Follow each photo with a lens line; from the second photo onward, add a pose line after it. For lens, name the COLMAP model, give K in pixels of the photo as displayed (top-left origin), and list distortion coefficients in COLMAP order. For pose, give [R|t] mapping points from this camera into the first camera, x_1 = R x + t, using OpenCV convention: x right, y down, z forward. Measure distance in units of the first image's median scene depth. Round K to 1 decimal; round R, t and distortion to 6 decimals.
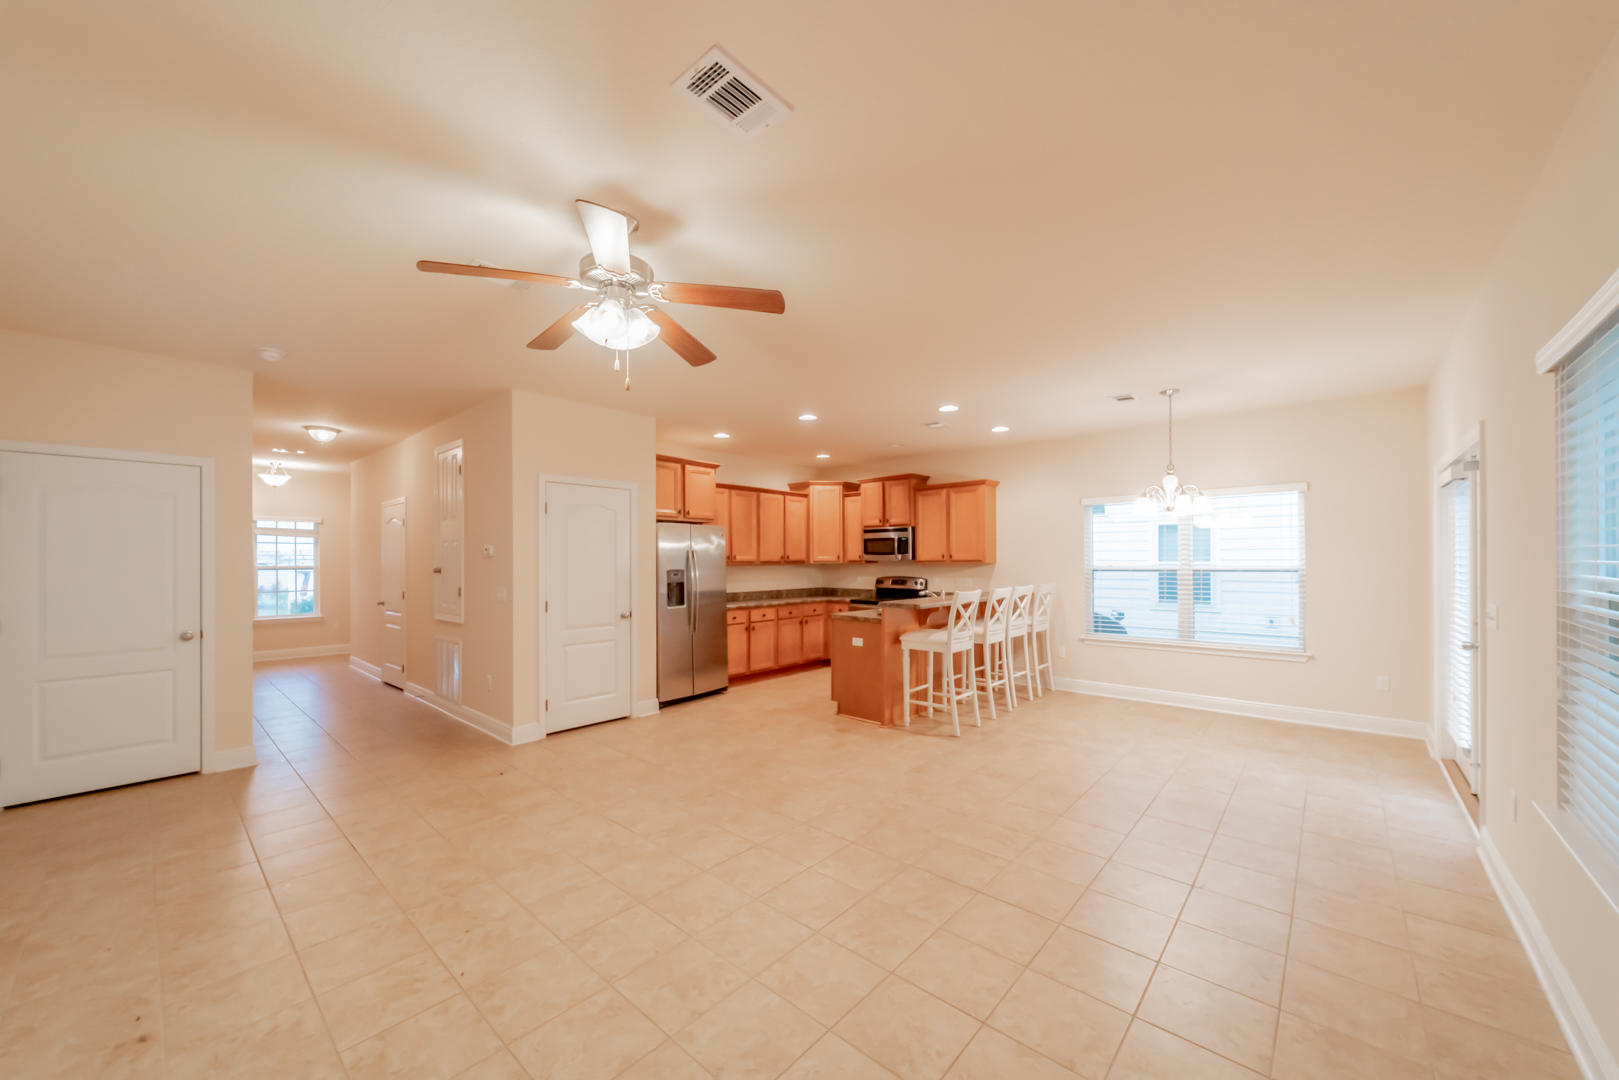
lens RADIAL K [[594.5, 0, 805.9], [0, 594.5, 561.7], [0, 0, 1]] dist [0.000251, -0.000181]
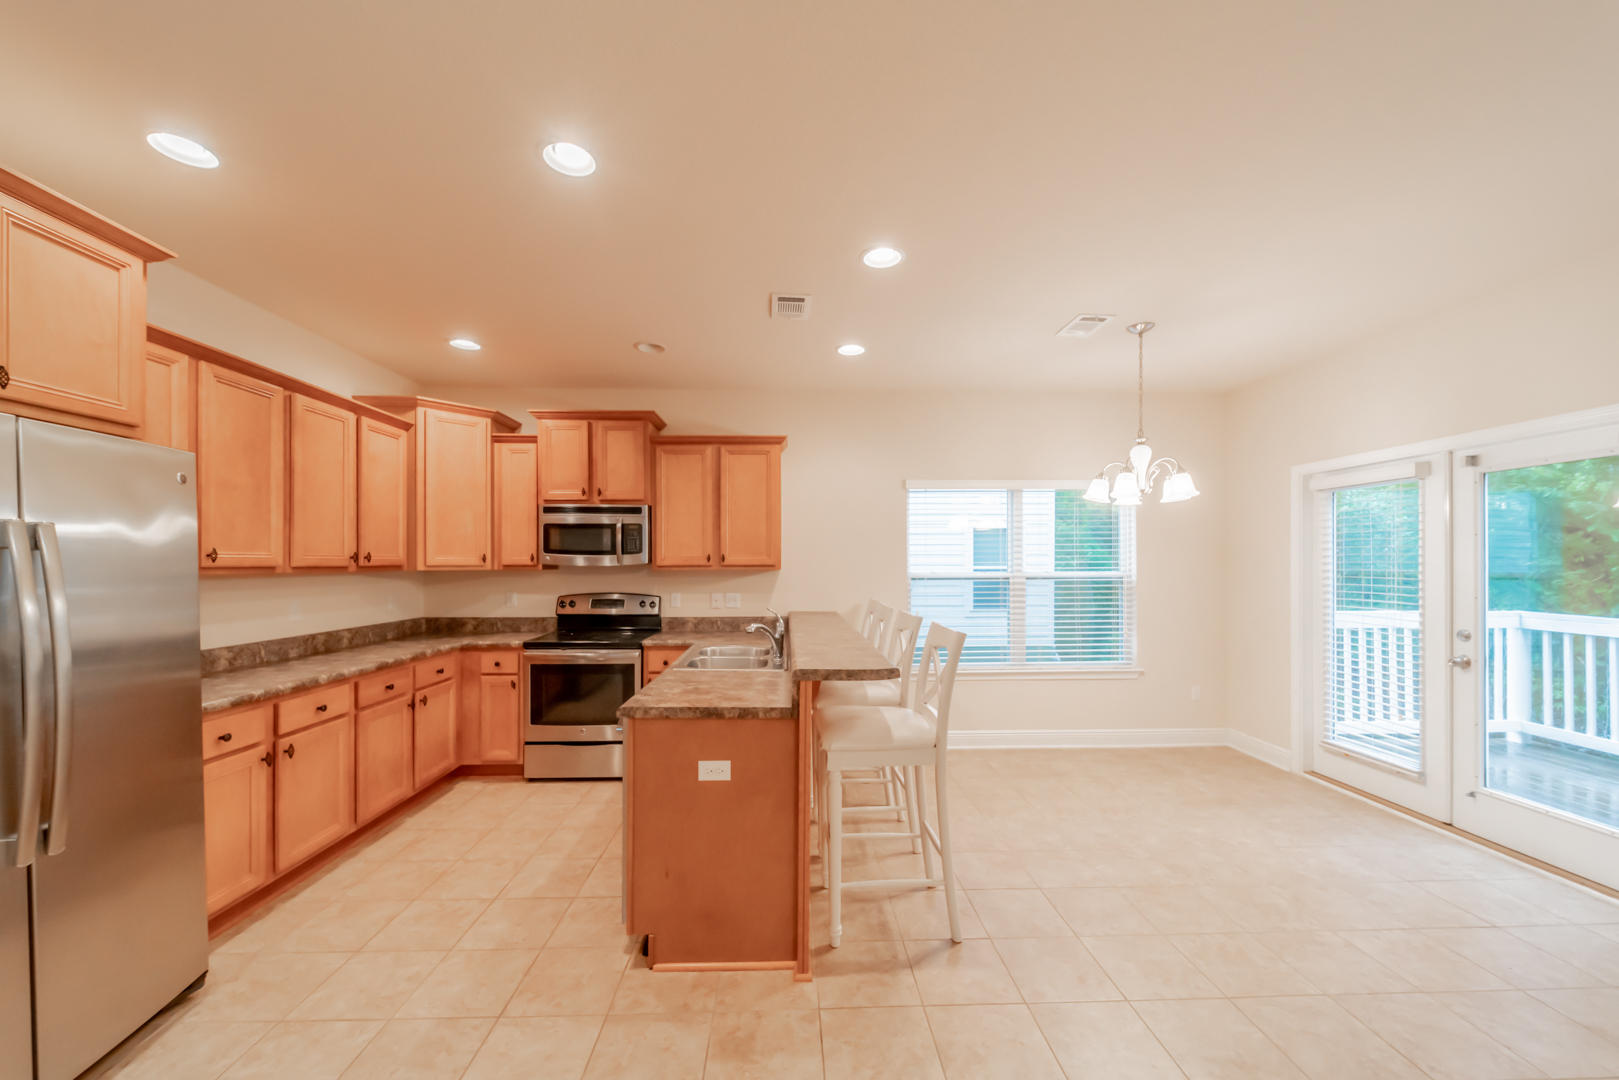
lens RADIAL K [[594.5, 0, 805.9], [0, 594.5, 561.7], [0, 0, 1]] dist [0.000251, -0.000181]
pose [[0.726333, 0.005598, 0.687320, -0.102024], [-0.000339, 0.999970, -0.007786, -0.000799], [-0.687343, 0.005423, 0.726313, 0.483277]]
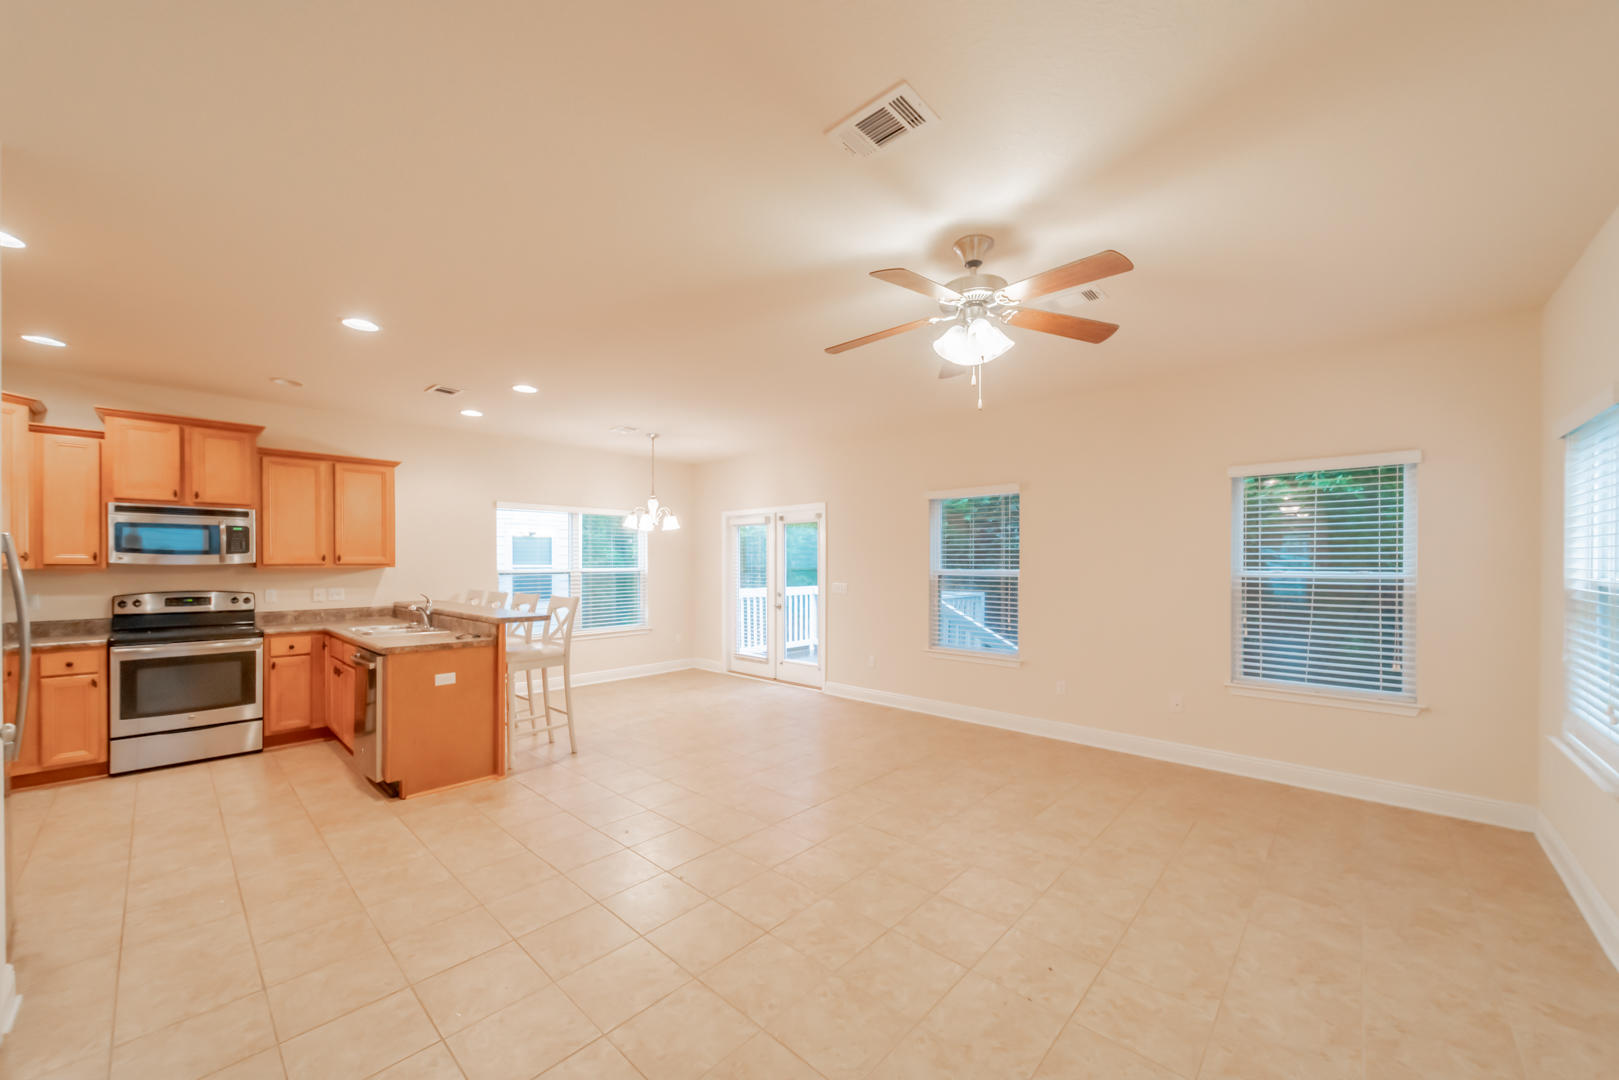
lens RADIAL K [[597.9, 0, 808.3], [0, 597.9, 566.3], [0, 0, 1]] dist [0.000317, -0.000074]
pose [[0.021963, -0.001611, 0.999757, -0.440475], [0.002386, 0.999996, 0.001559, 0.001100], [-0.999756, 0.002351, 0.021967, 0.400070]]
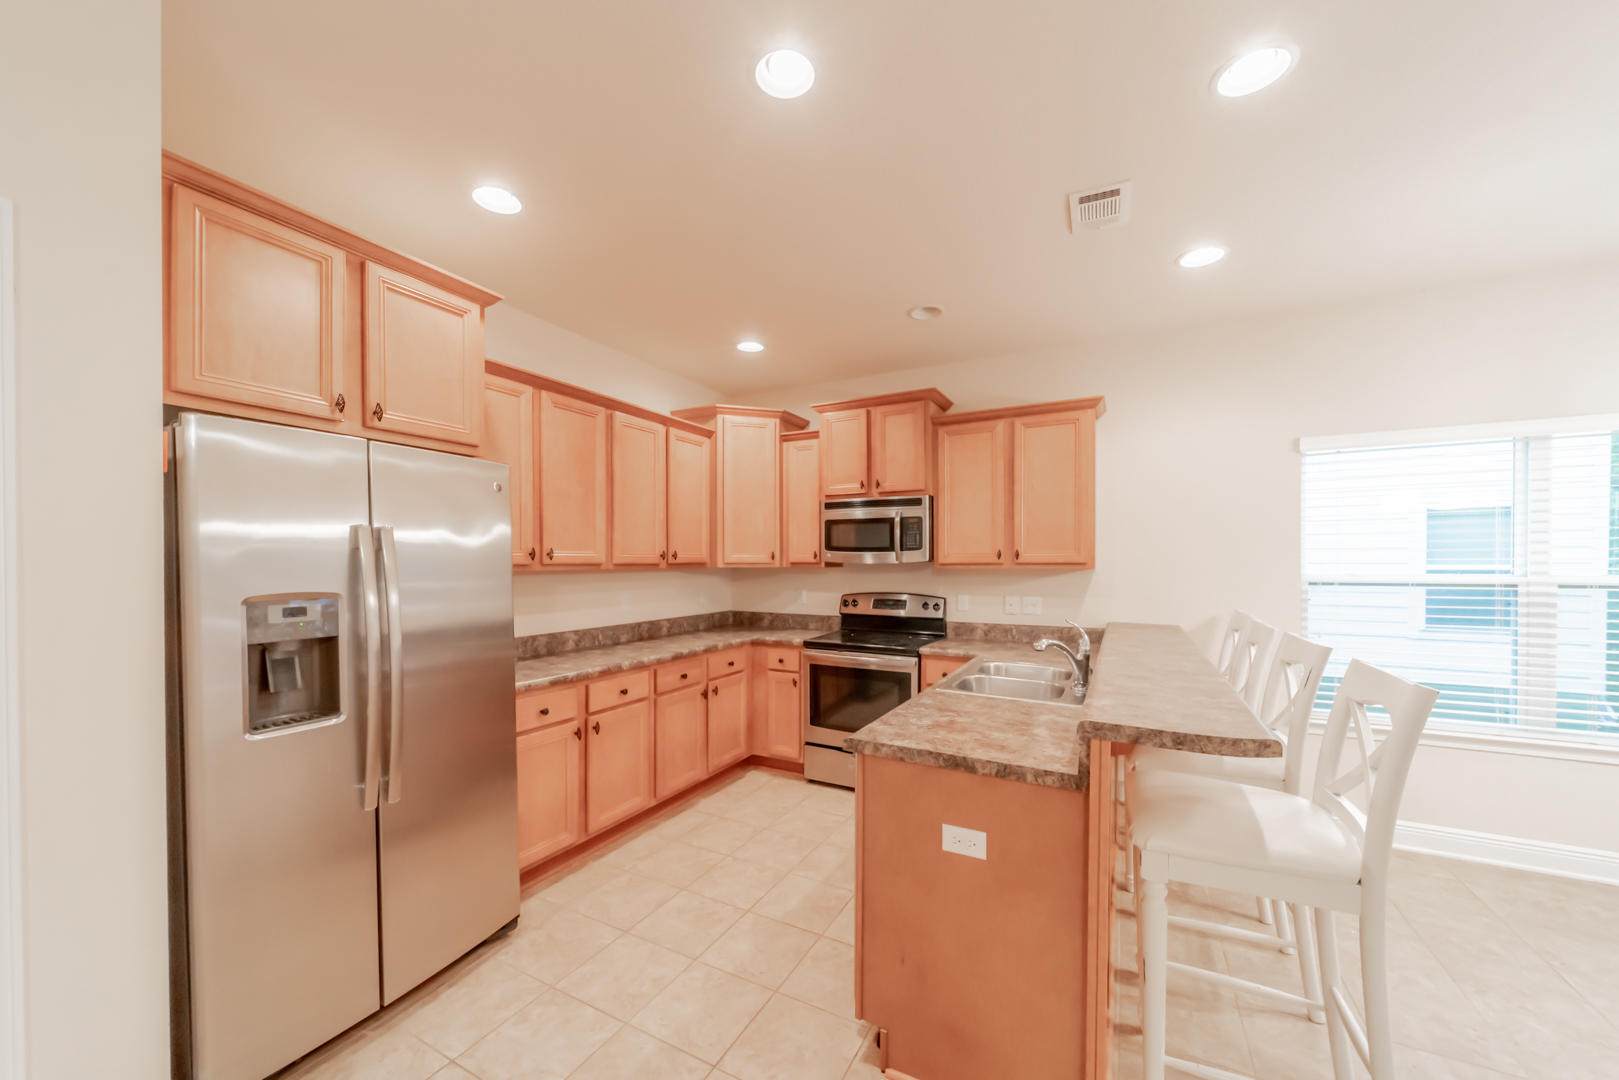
lens RADIAL K [[597.9, 0, 808.3], [0, 597.9, 566.3], [0, 0, 1]] dist [0.000317, -0.000074]
pose [[0.972098, 0.001465, 0.234572, -0.040476], [-0.002611, 0.999986, 0.004575, -0.000946], [-0.234562, -0.005060, 0.972088, 0.529003]]
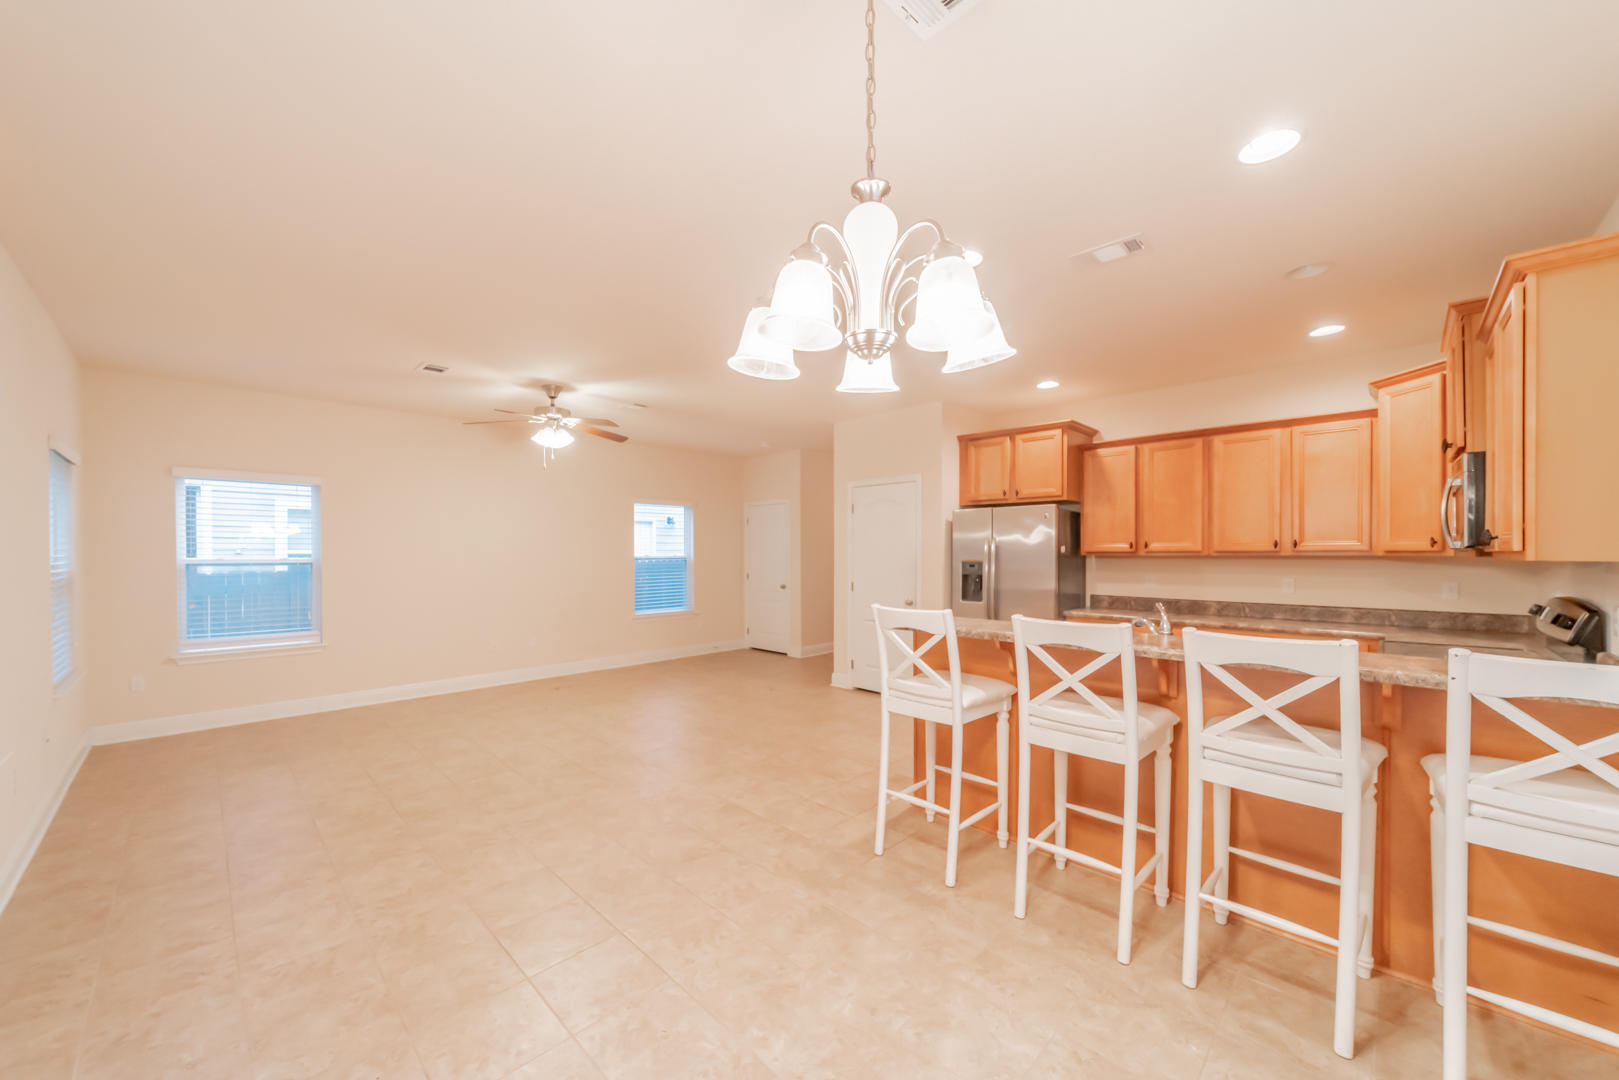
lens RADIAL K [[597.9, 0, 808.3], [0, 597.9, 566.3], [0, 0, 1]] dist [0.000317, -0.000074]
pose [[-0.052990, 0.027388, -0.998219, 0.549832], [0.001412, 0.999625, 0.027352, -0.002608], [0.998594, 0.000040, -0.053009, 0.629188]]
